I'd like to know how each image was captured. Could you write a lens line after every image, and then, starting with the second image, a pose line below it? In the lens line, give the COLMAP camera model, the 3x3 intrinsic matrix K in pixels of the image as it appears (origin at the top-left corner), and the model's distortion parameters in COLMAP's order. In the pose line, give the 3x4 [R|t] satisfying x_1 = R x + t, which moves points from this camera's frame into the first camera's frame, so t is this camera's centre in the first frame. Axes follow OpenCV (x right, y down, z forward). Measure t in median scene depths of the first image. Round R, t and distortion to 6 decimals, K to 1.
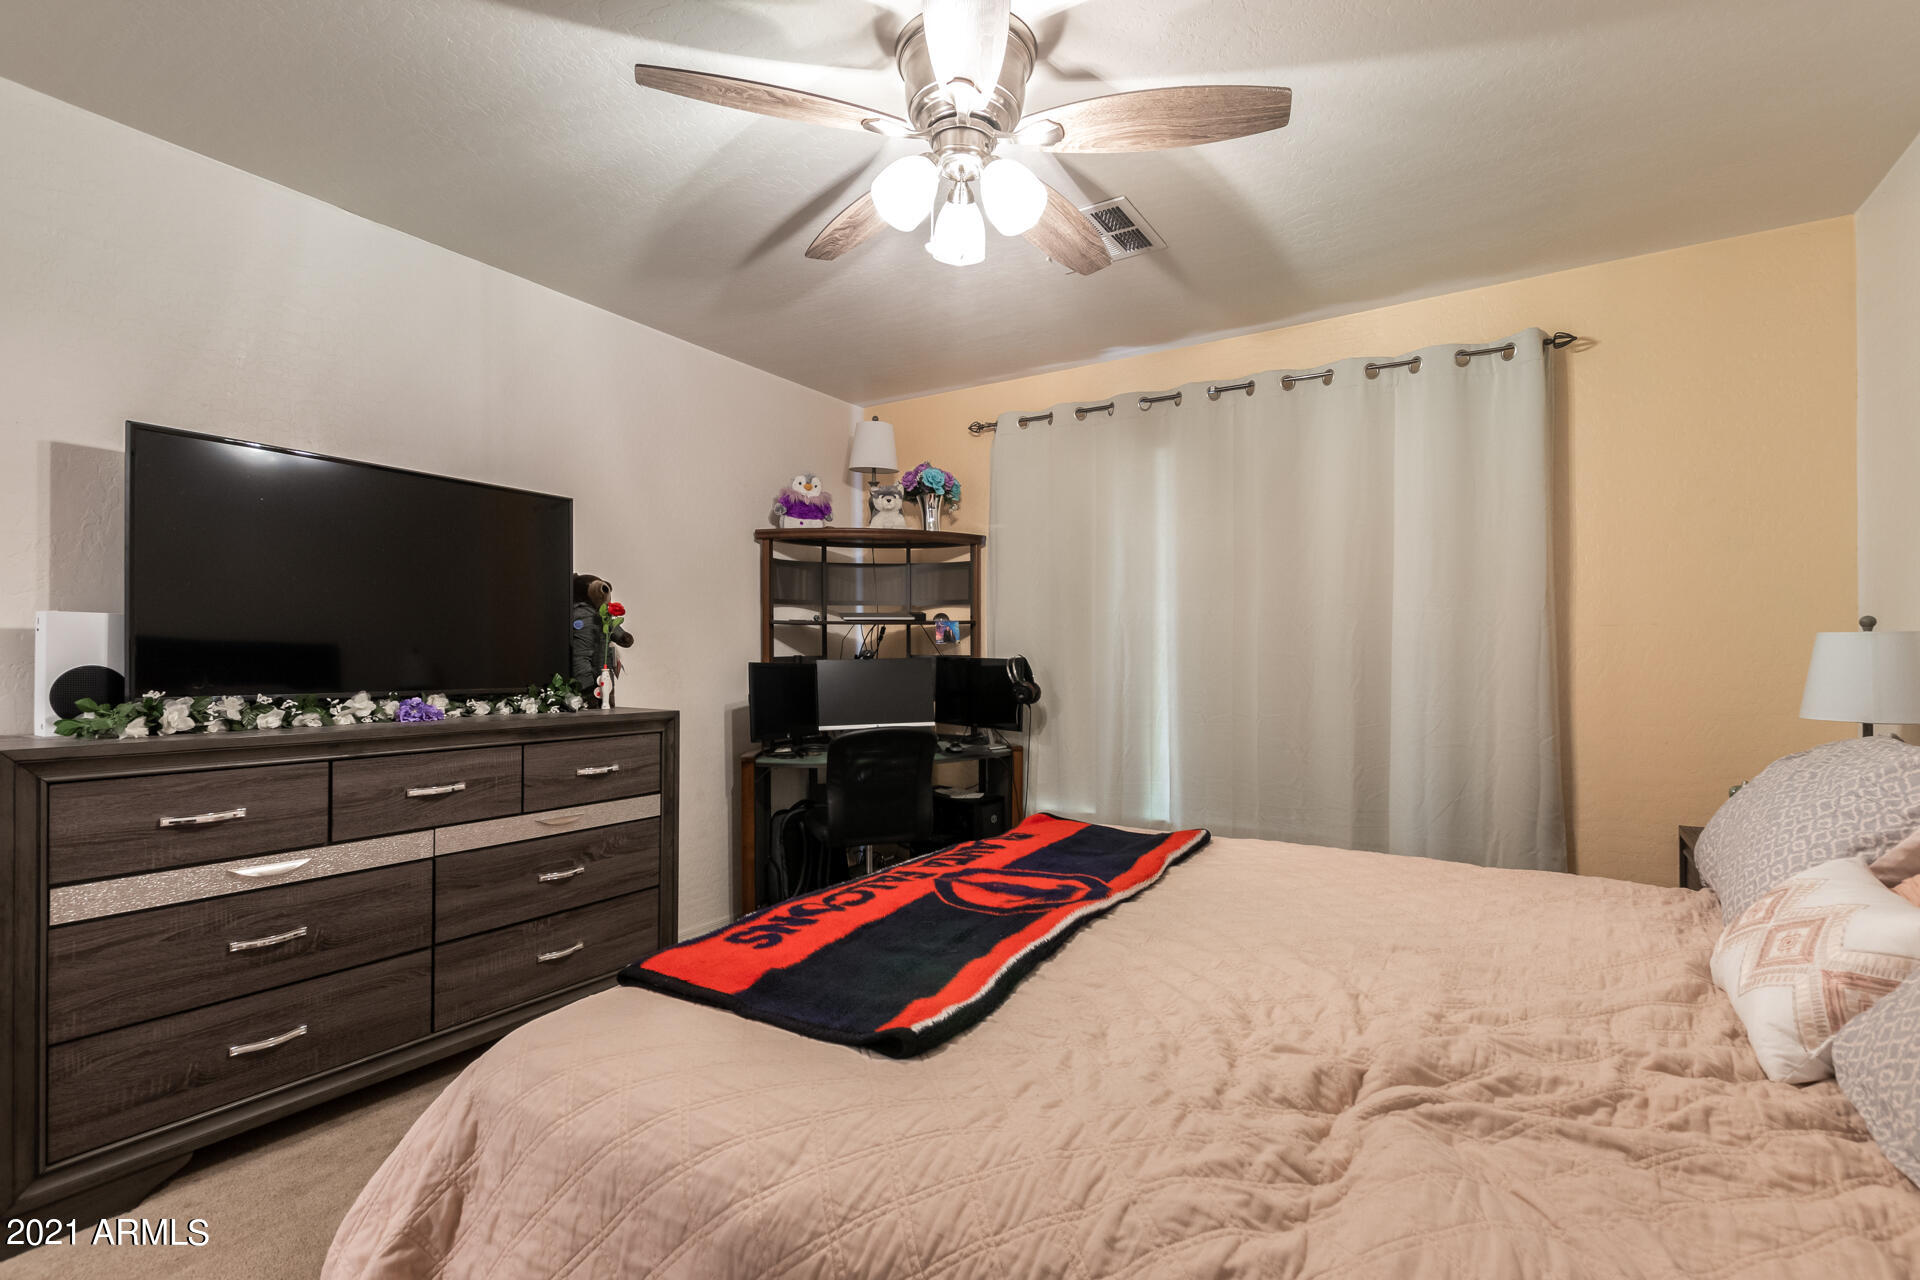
lens RADIAL K [[891.6, 0, 960.2], [0, 891.6, 645.2], [0, 0, 1]] dist [0.004507, -0.003165]
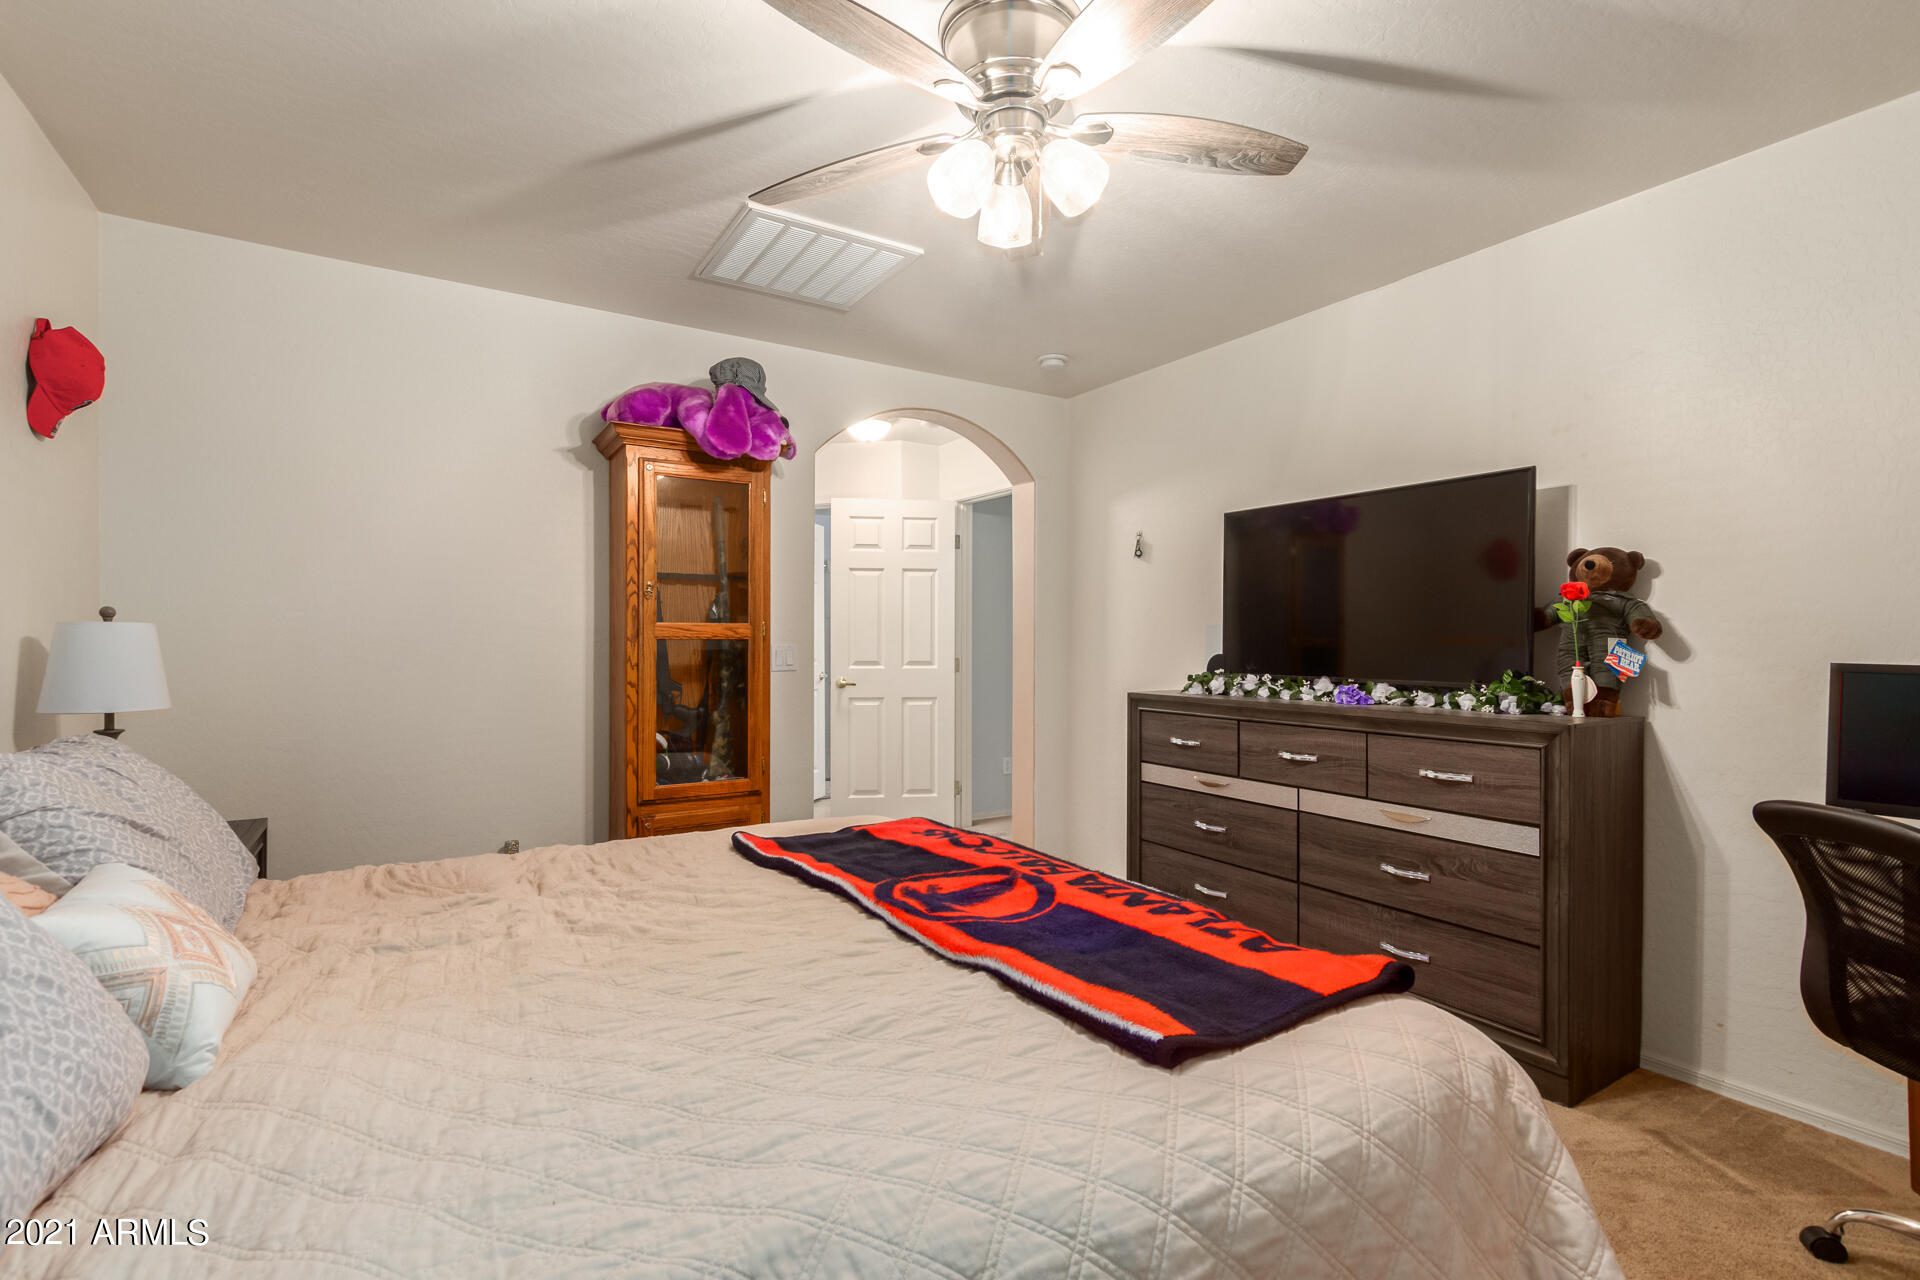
lens RADIAL K [[891.6, 0, 961.6], [0, 891.6, 646.0], [0, 0, 1]] dist [0.004507, -0.003165]
pose [[-0.440696, -0.004695, -0.897644, 0.710015], [0.004974, 0.999958, -0.007672, 0.014901], [0.897643, -0.007846, -0.440654, 1.095326]]
